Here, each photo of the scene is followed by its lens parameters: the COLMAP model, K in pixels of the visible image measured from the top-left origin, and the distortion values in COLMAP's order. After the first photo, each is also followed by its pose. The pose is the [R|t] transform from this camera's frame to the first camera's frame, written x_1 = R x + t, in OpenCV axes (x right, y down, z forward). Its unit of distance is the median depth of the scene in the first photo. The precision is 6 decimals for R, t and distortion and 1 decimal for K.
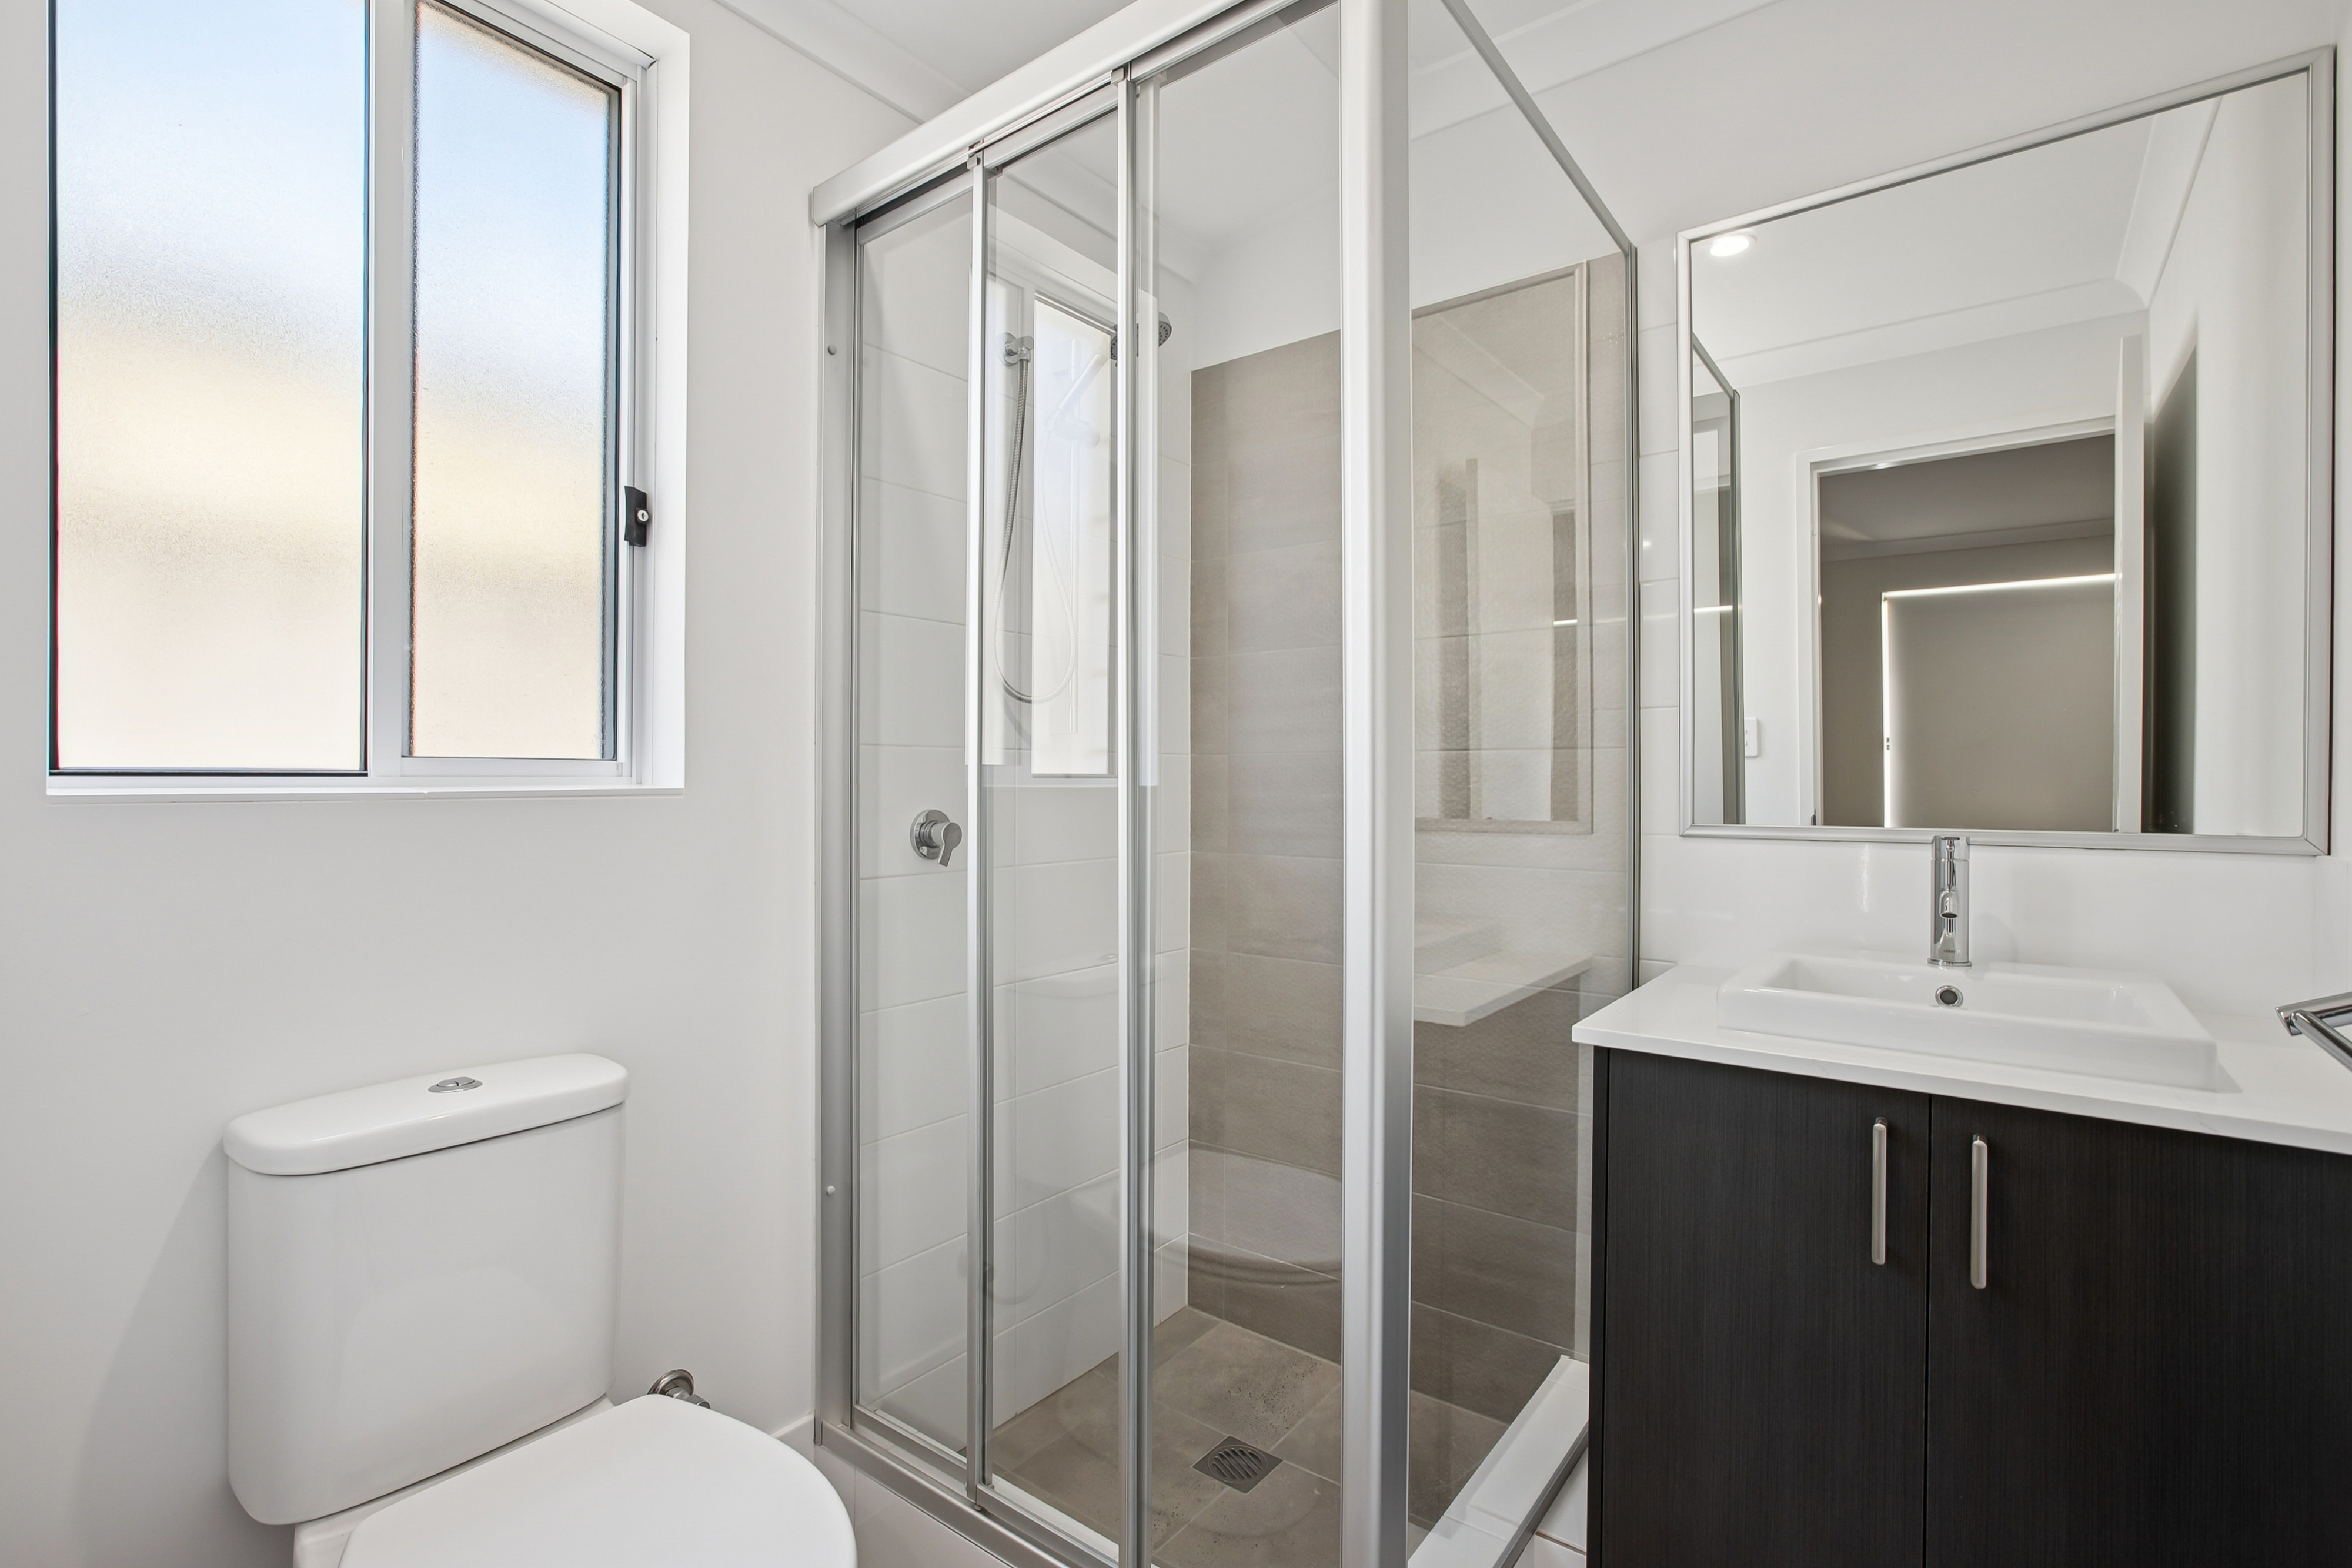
lens RADIAL K [[1077.9, 0, 1171.1], [0, 1077.9, 782.9], [0, 0, 1]] dist [0.001440, 0.000207]
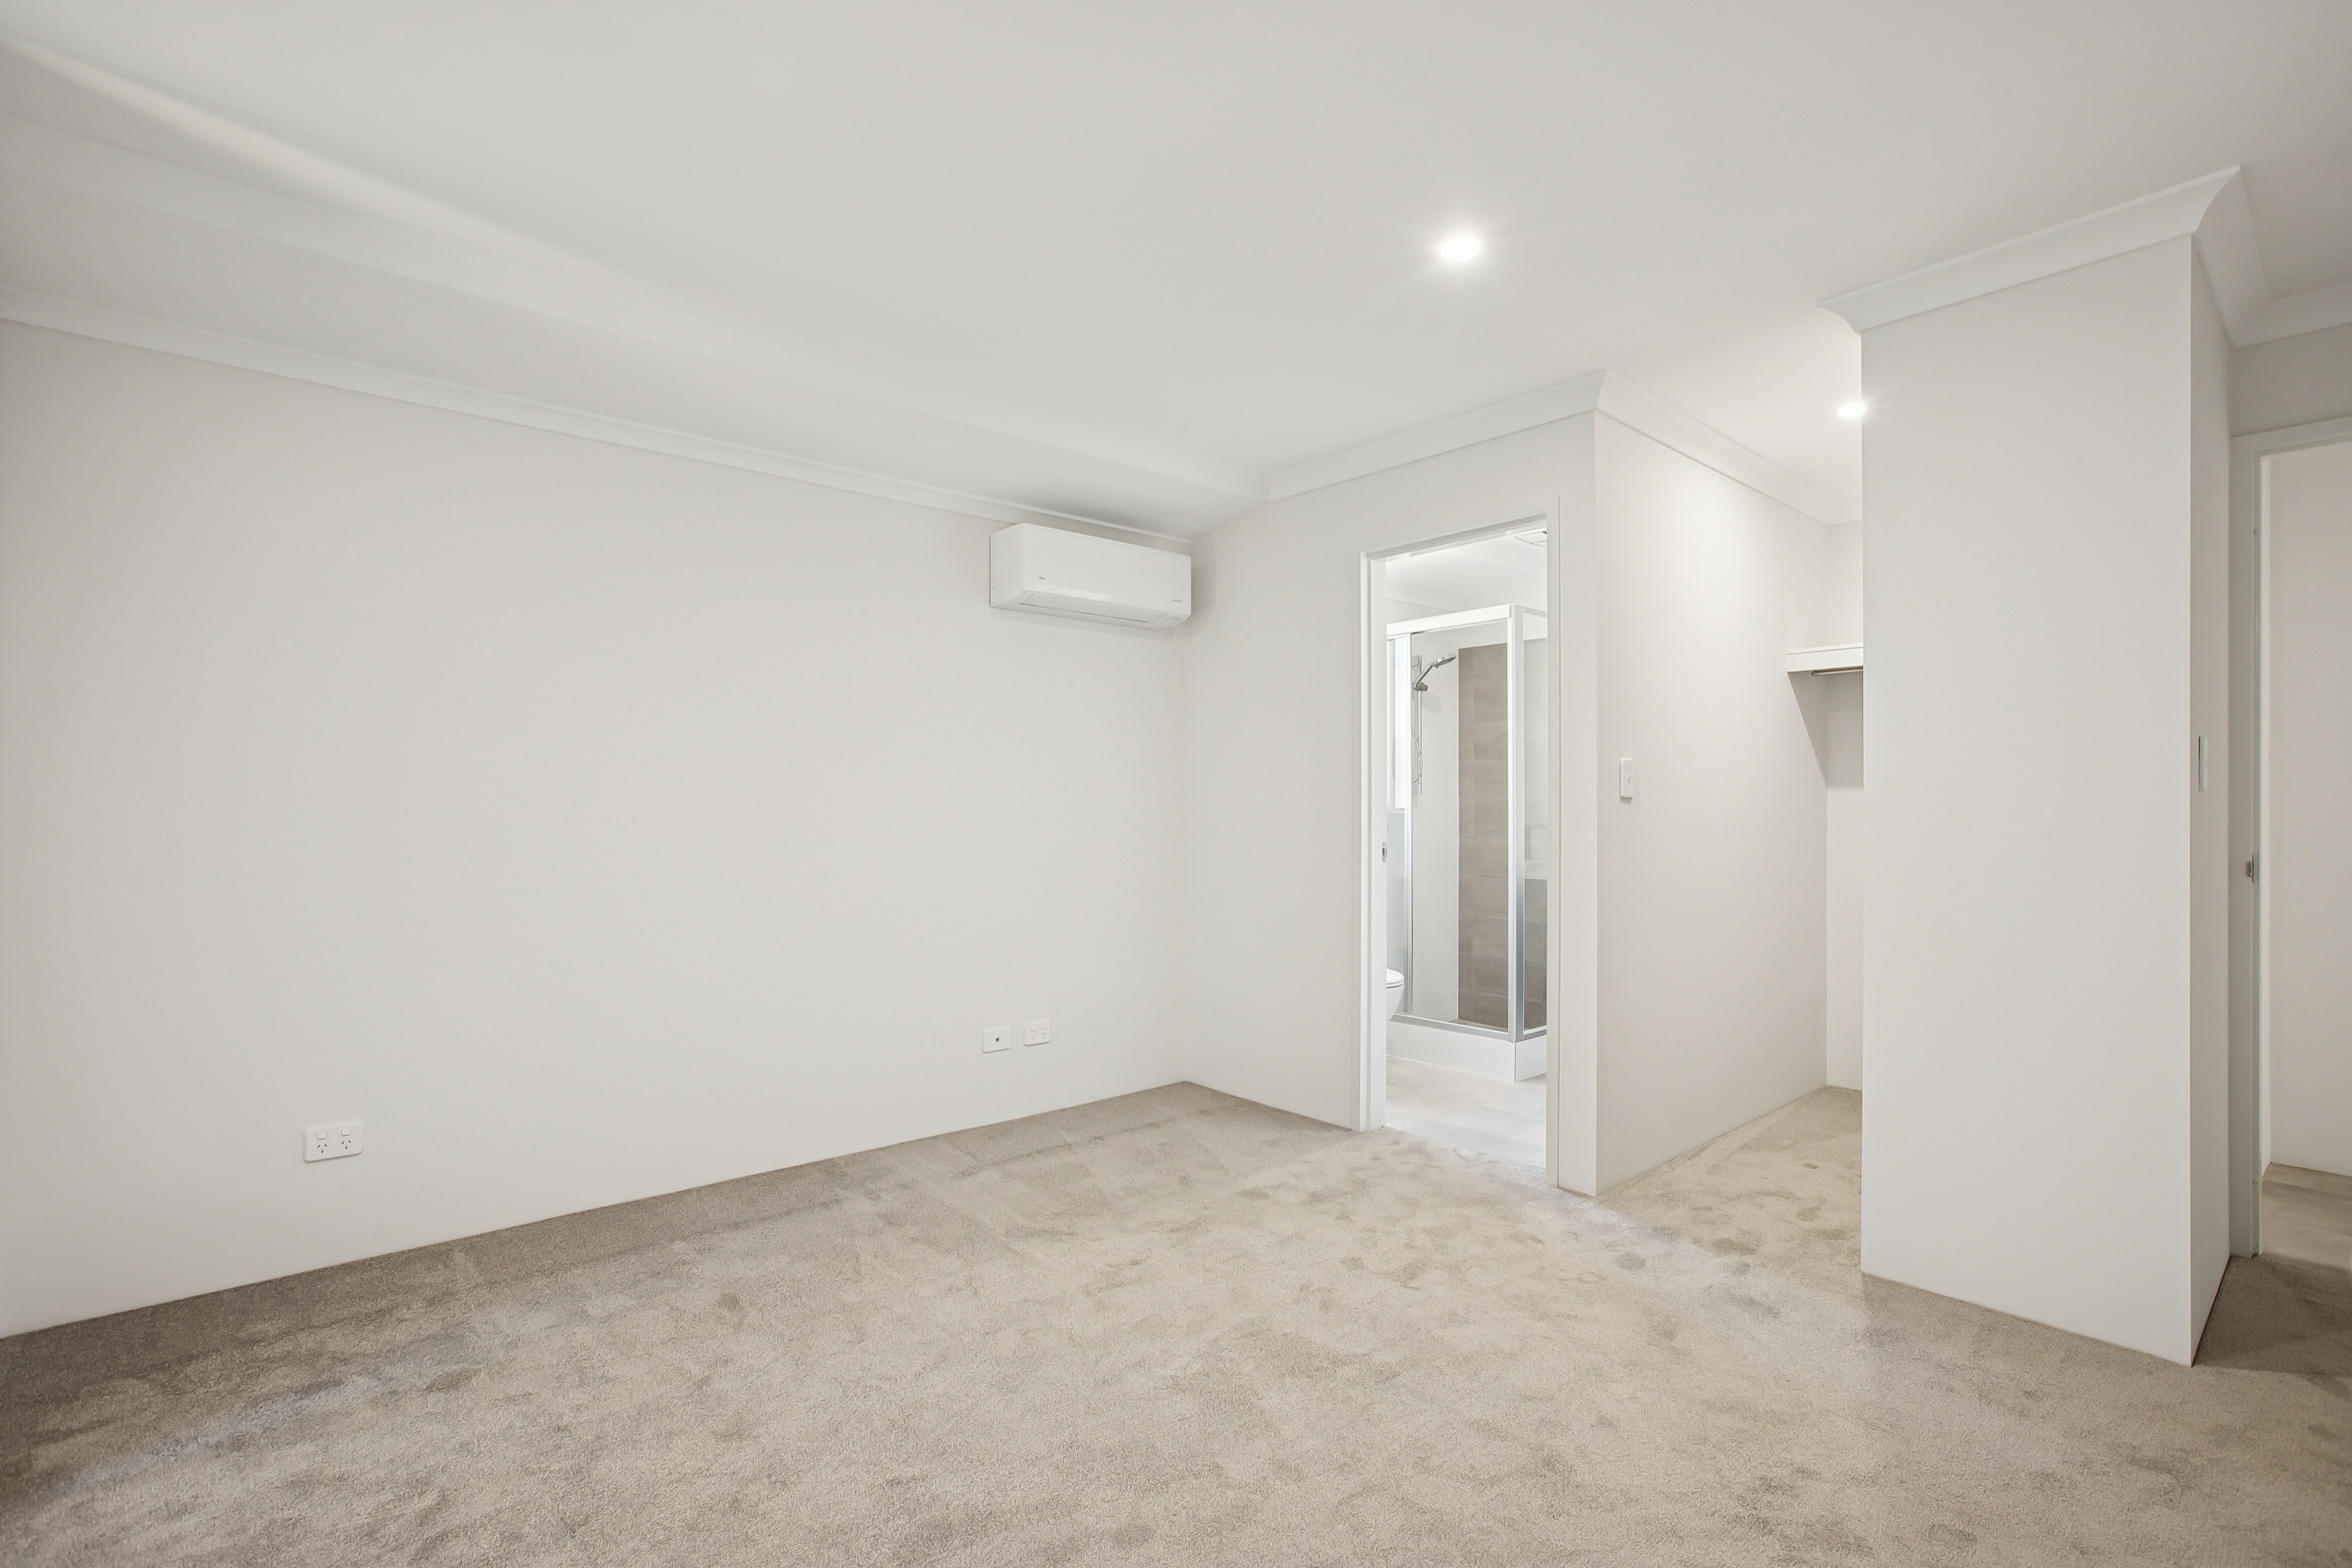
lens RADIAL K [[1077.9, 0, 1182.7], [0, 1077.9, 791.1], [0, 0, 1]] dist [0.001440, 0.000207]
pose [[0.976191, -0.002844, -0.216896, -0.066729], [0.001946, 0.999989, -0.004353, -0.038593], [0.216906, 0.003827, 0.976185, -1.653579]]
